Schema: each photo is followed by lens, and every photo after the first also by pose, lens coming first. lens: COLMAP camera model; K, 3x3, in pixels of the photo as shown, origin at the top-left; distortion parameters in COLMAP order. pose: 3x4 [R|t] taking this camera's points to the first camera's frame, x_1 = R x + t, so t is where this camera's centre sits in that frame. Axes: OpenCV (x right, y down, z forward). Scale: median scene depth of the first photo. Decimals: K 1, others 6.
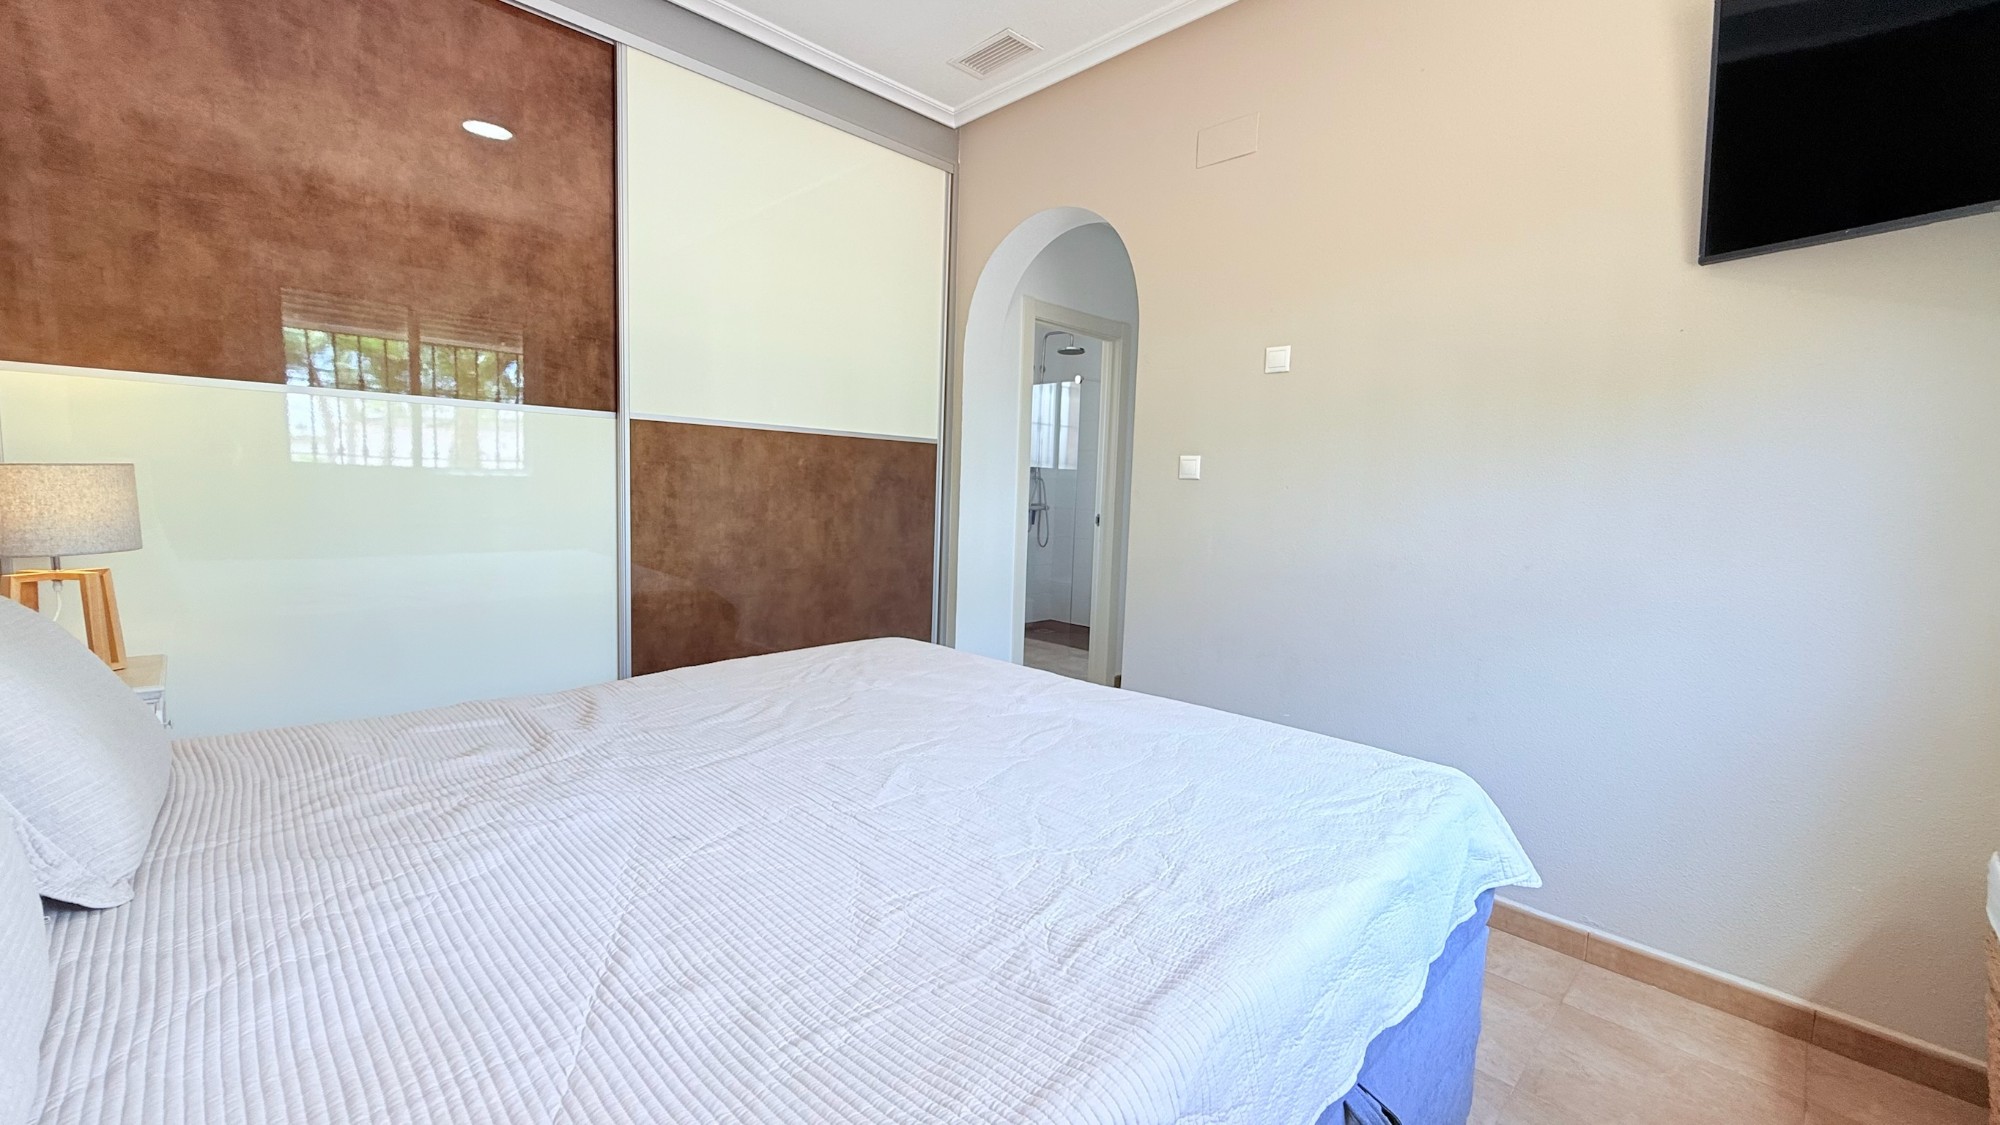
lens RADIAL K [[797.9, 0, 1000.0], [0, 797.9, 562.5], [0, 0, 1]] dist [-0.001240, 0.000471]
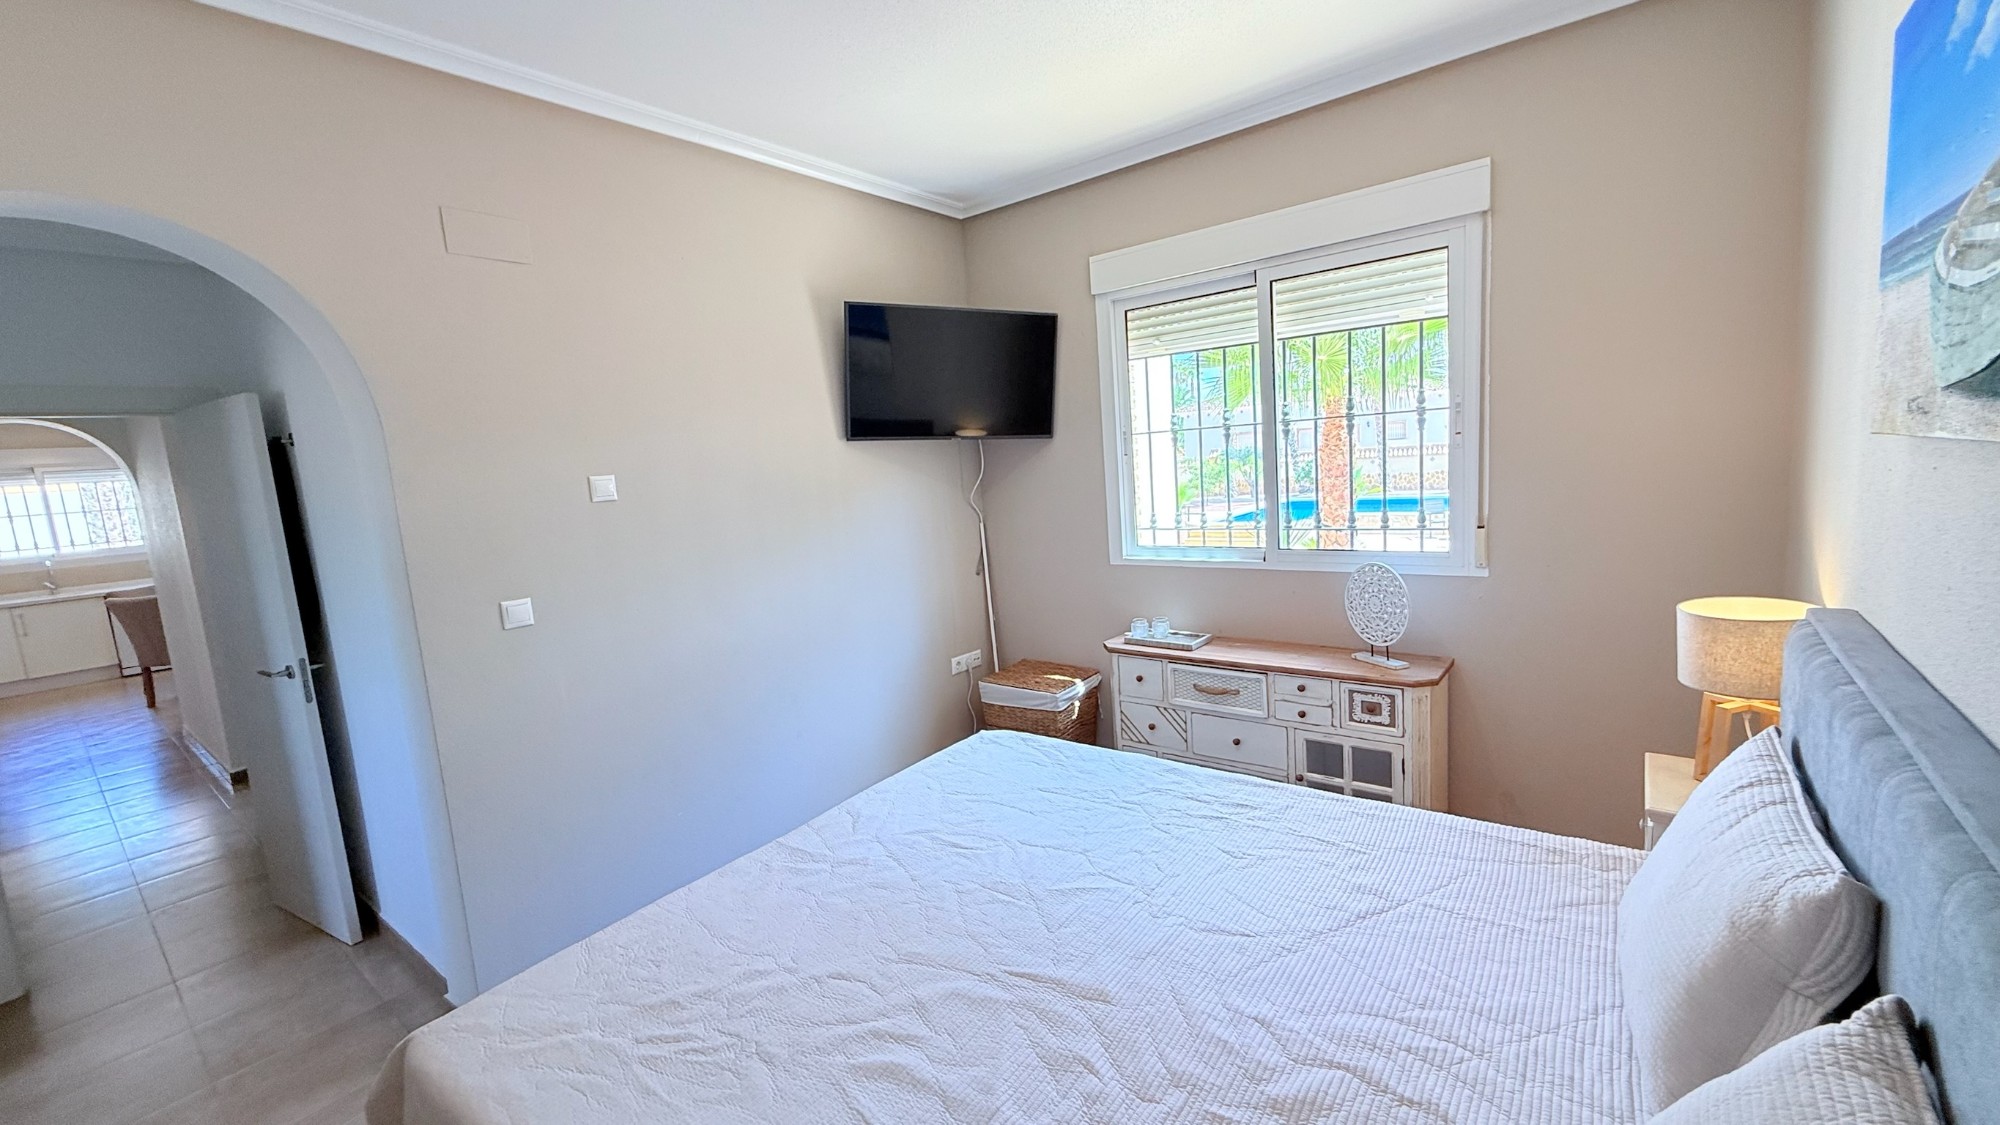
lens RADIAL K [[797.9, 0, 1000.0], [0, 797.9, 562.5], [0, 0, 1]] dist [-0.001240, 0.000471]
pose [[-0.133829, -0.148112, 0.979874, -0.983059], [0.159276, 0.972699, 0.168781, -0.355394], [-0.978121, 0.178658, -0.106585, 0.898262]]
